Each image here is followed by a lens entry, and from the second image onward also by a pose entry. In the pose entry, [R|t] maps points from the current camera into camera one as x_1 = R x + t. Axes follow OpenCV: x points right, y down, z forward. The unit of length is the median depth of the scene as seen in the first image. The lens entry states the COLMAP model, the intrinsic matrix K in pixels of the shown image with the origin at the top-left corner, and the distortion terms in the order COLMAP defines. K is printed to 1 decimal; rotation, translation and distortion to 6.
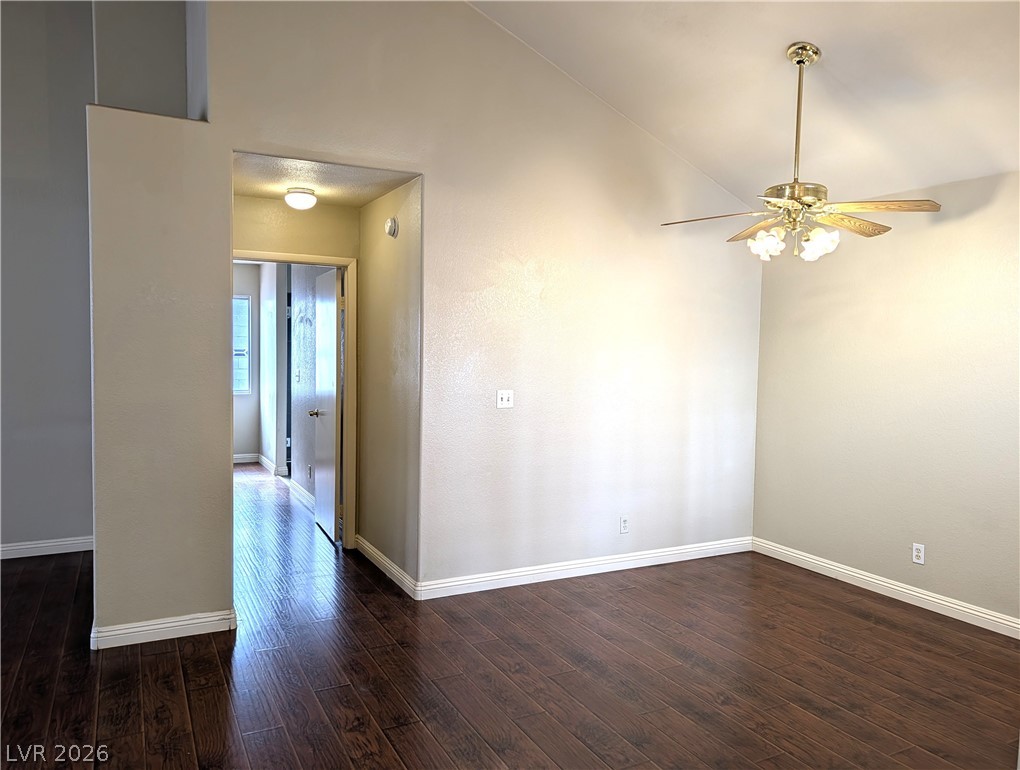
lens RADIAL K [[738.5, 0, 503.4], [0, 738.5, 391.9], [0, 0, 1]] dist [0.005370, 0.003024]
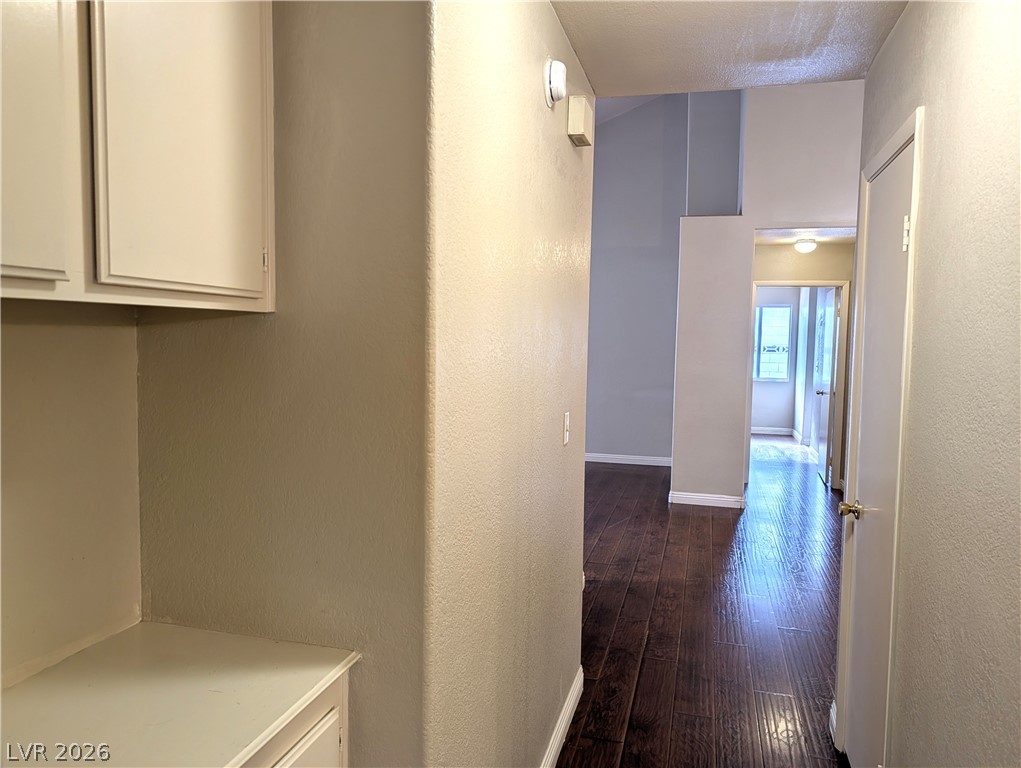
lens RADIAL K [[736.5, 0, 517.0], [0, 736.5, 391.0], [0, 0, 1]] dist [0.029591, -0.025817]
pose [[0.749690, 0.046335, -0.660165, 0.324860], [-0.045168, 0.998802, 0.018810, 0.037408], [0.660246, 0.015717, 0.750885, -0.571777]]
